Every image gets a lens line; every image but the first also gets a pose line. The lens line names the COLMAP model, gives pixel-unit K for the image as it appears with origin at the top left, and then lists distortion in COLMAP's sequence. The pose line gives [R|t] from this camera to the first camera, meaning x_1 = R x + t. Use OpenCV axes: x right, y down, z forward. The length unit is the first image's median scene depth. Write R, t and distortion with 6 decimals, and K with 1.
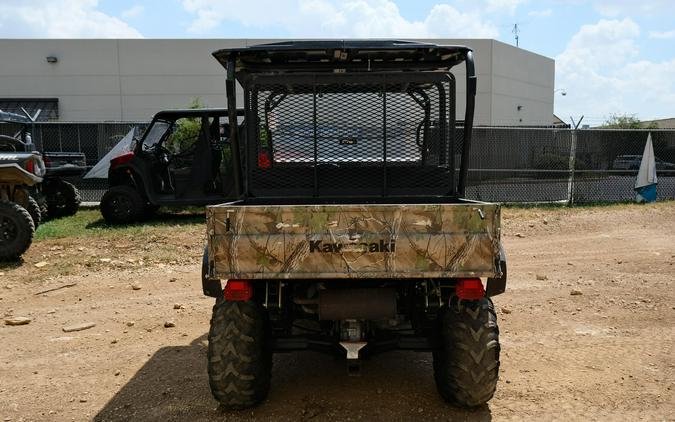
lens RADIAL K [[569.5, 0, 336.1], [0, 569.5, 222.3], [0, 0, 1]] dist [-0.005415, 0.001900]
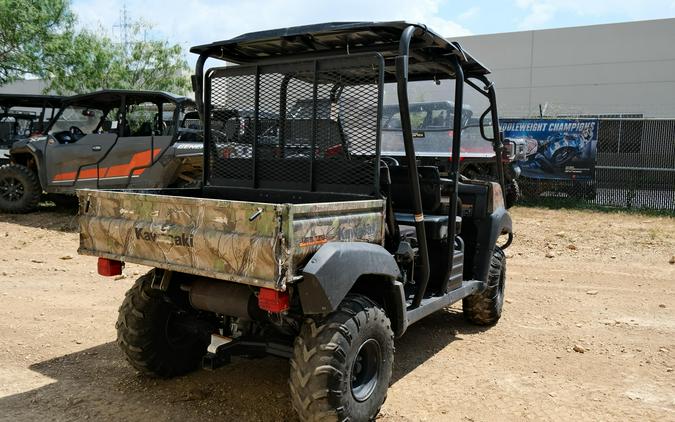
lens RADIAL K [[550.0, 0, 338.3], [0, 550.0, 223.0], [0, 0, 1]] dist [-0.007966, -0.003692]
pose [[0.853538, 0.087104, -0.513698, 0.773295], [-0.079103, 0.996162, 0.037478, -0.042541], [0.514991, 0.008646, 0.857152, 0.329930]]
